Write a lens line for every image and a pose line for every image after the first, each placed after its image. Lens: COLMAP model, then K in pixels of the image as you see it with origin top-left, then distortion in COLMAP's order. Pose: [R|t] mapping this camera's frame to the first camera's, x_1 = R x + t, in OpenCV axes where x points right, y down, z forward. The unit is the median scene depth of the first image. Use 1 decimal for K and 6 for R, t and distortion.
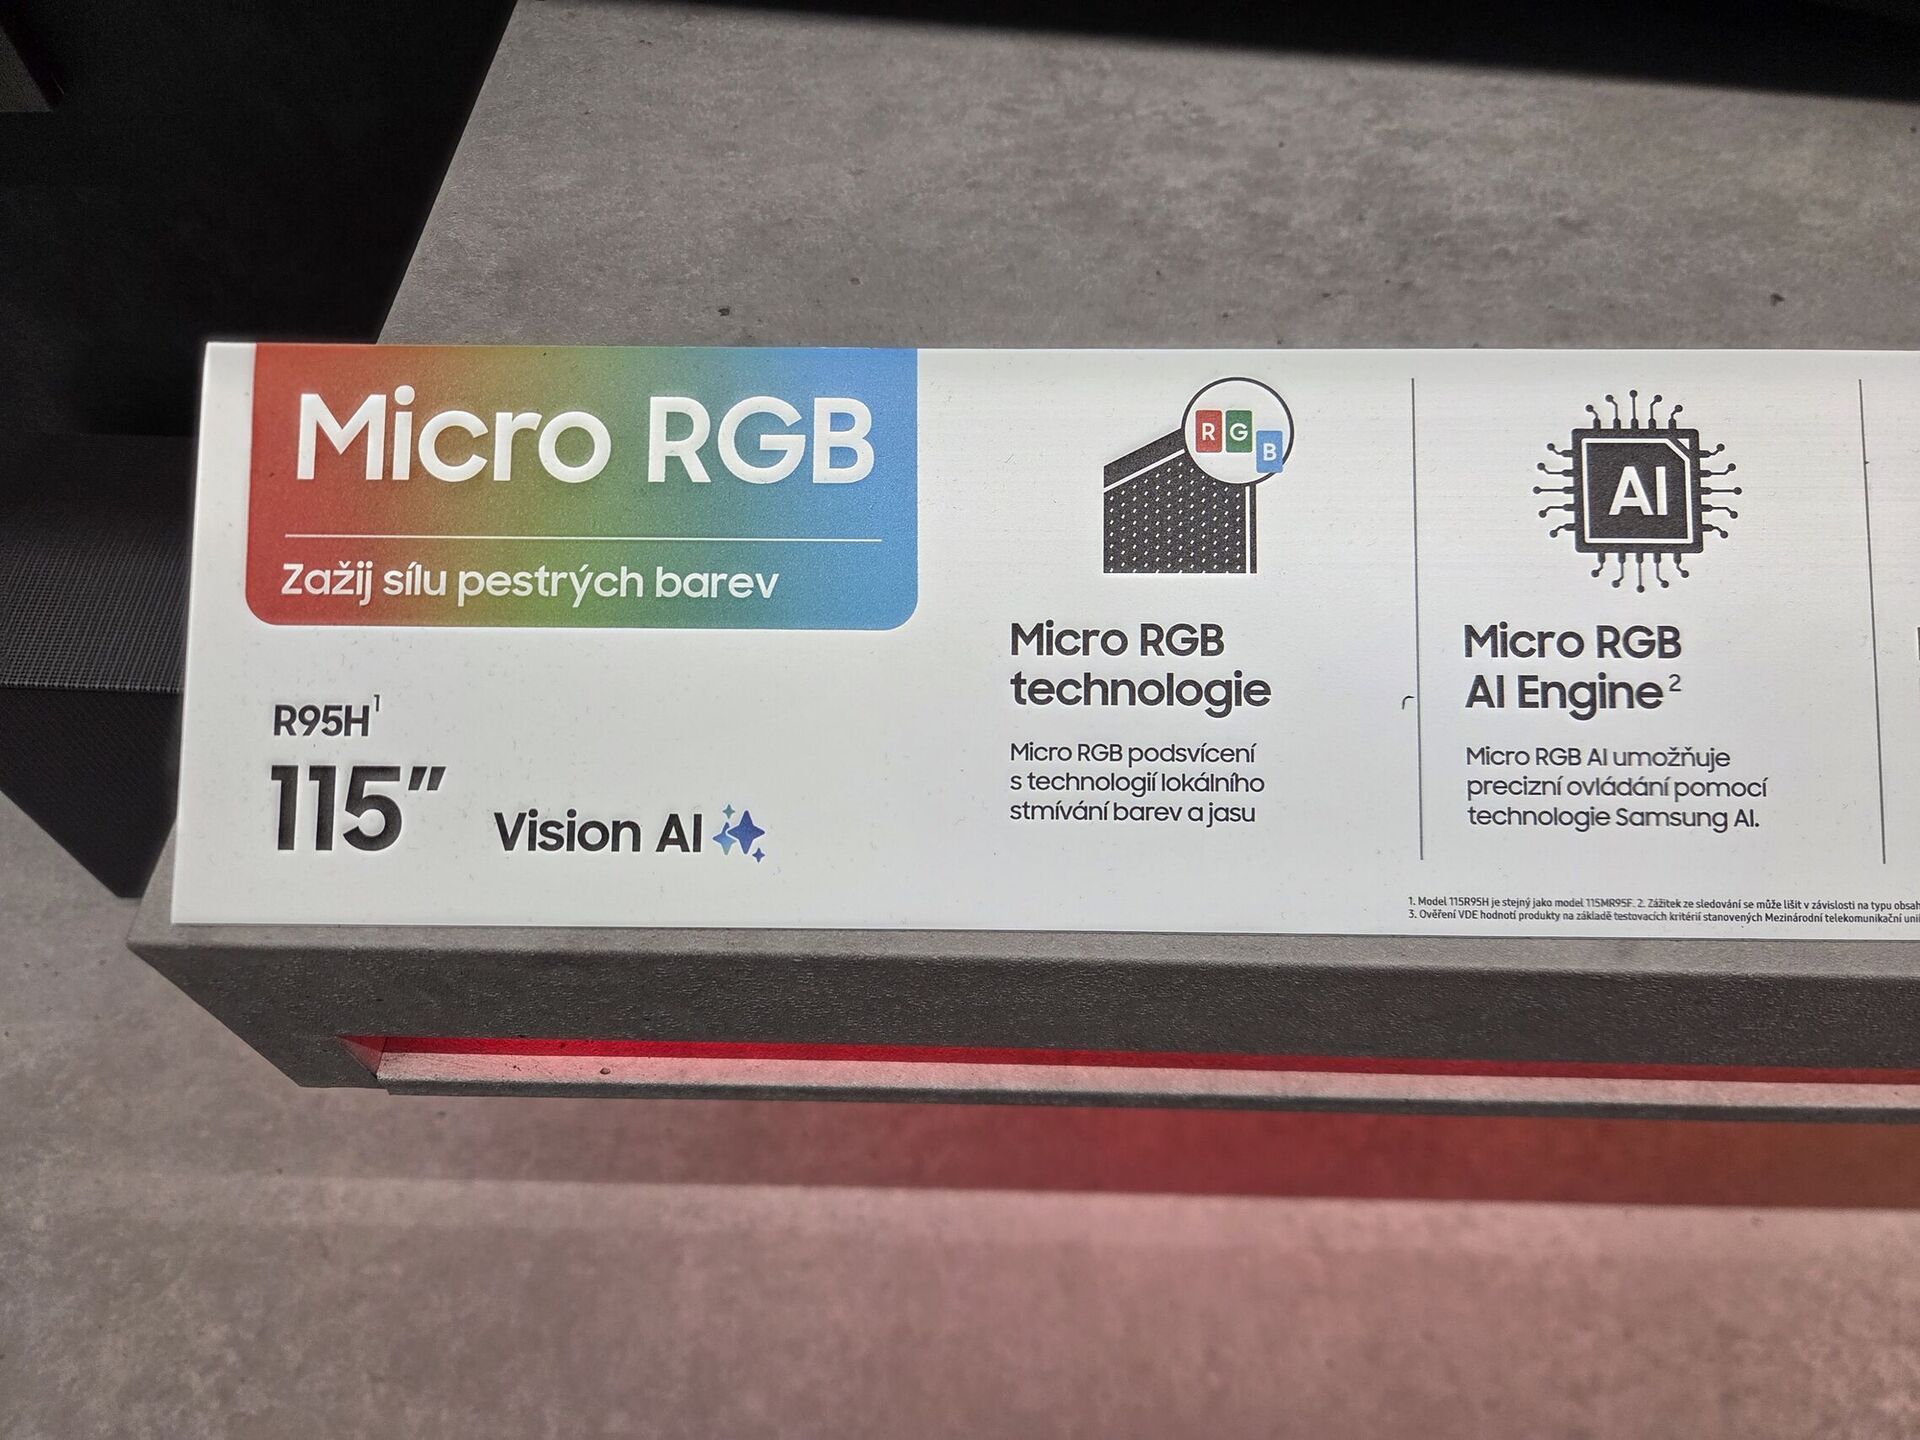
lens RADIAL K [[1274.3, 0, 840.3], [0, 1274.3, 719.8], [0, 0, 1]] dist [0.006664, -0.007721]
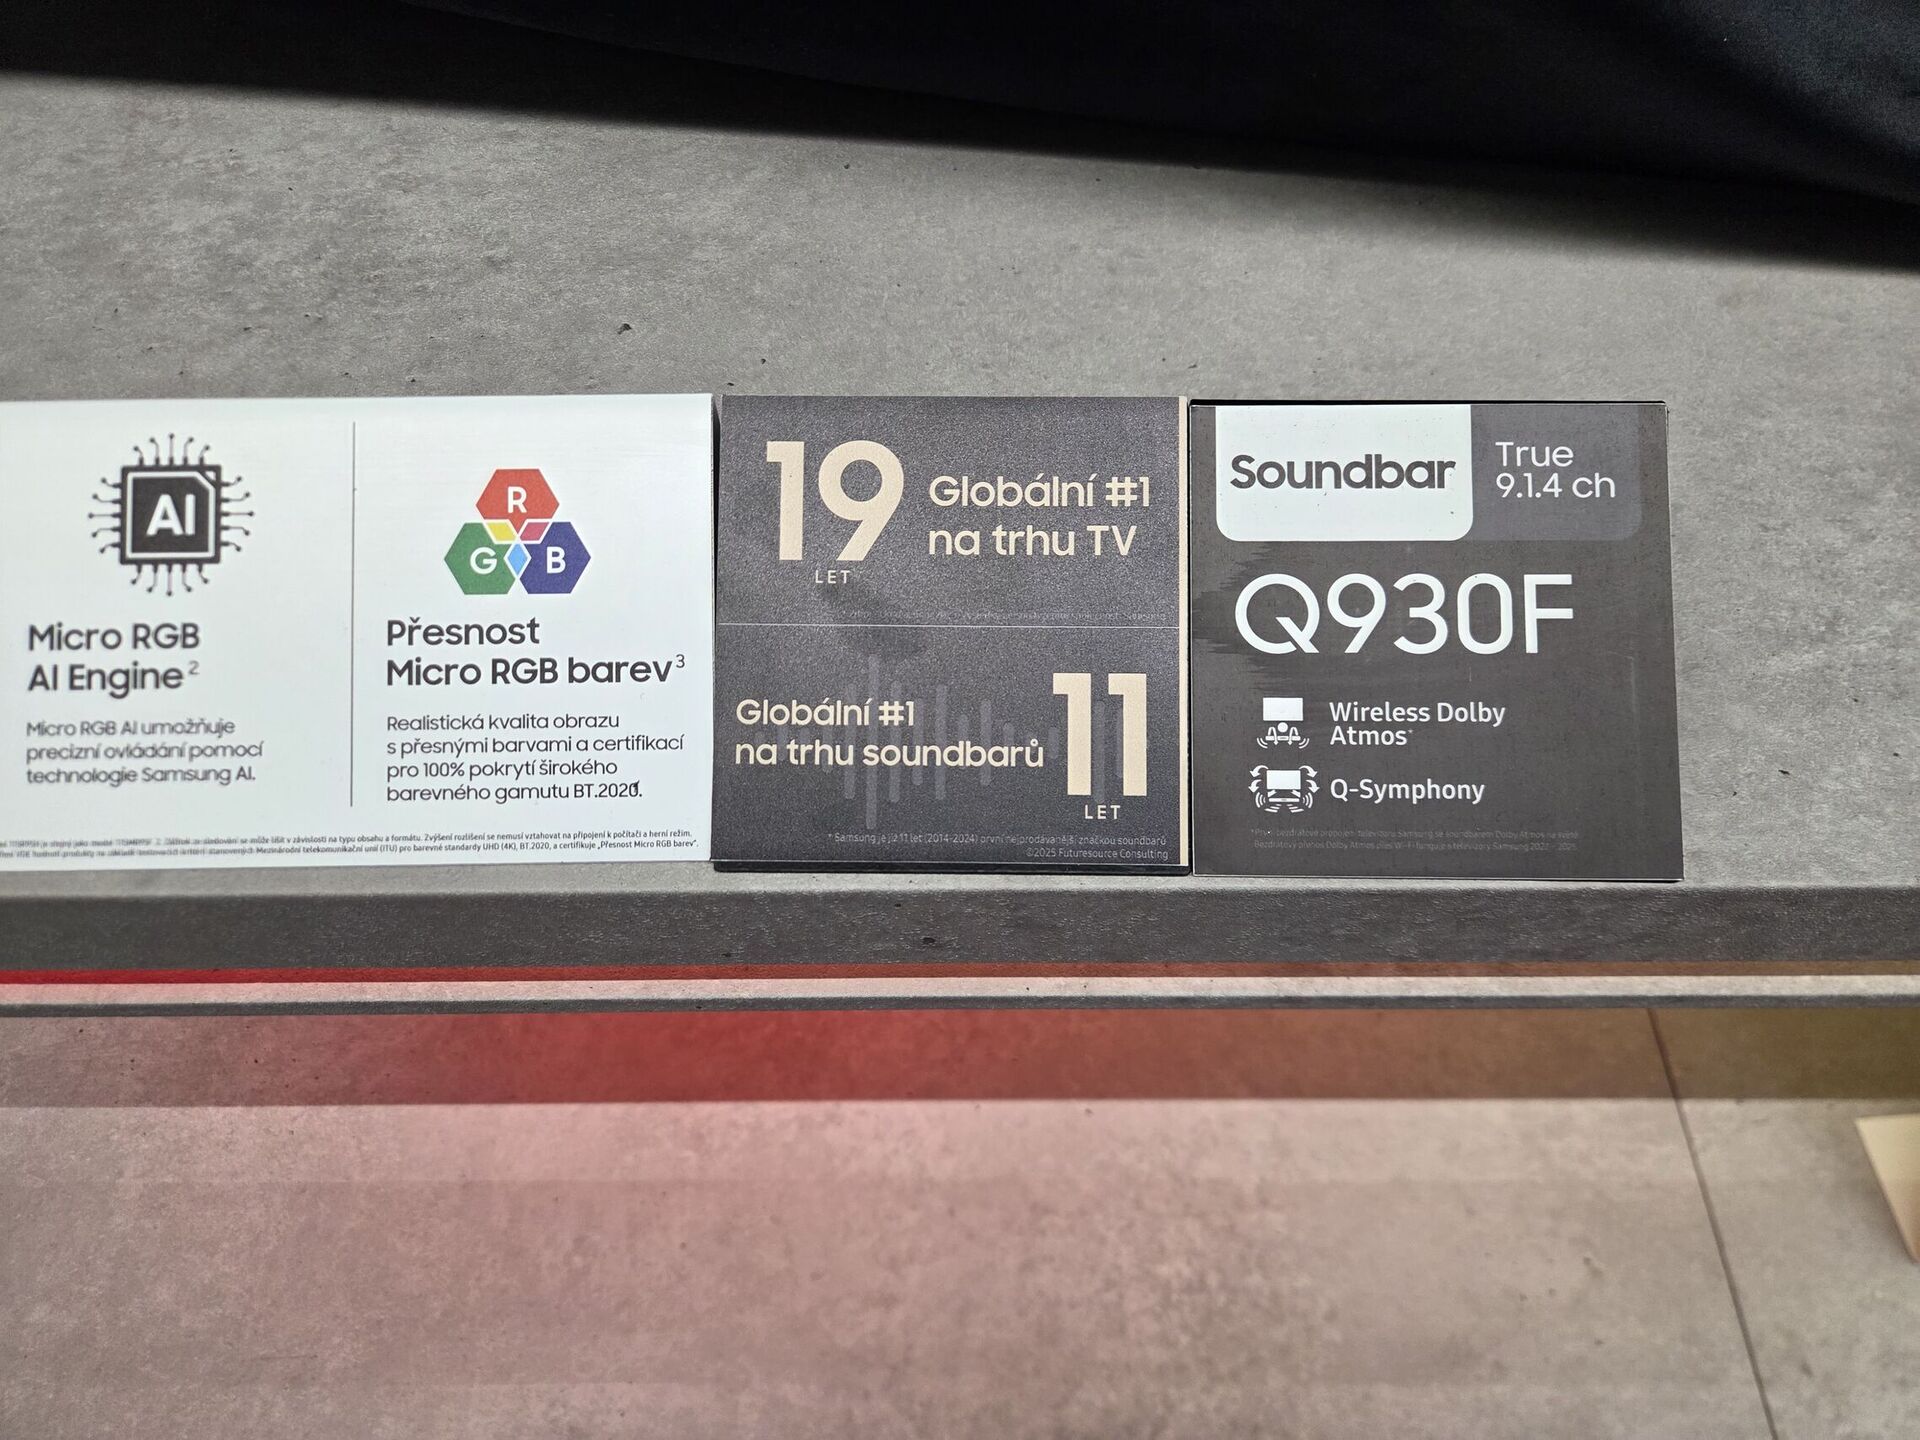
lens RADIAL K [[1264.7, 0, 965.1], [0, 1264.7, 719.6], [0, 0, 1]] dist [0.072078, -0.061064]
pose [[0.999747, -0.022487, 0.000727, 1.400854], [0.022440, 0.998947, 0.040019, -0.011718], [-0.001626, -0.039992, 0.999199, -0.276736]]
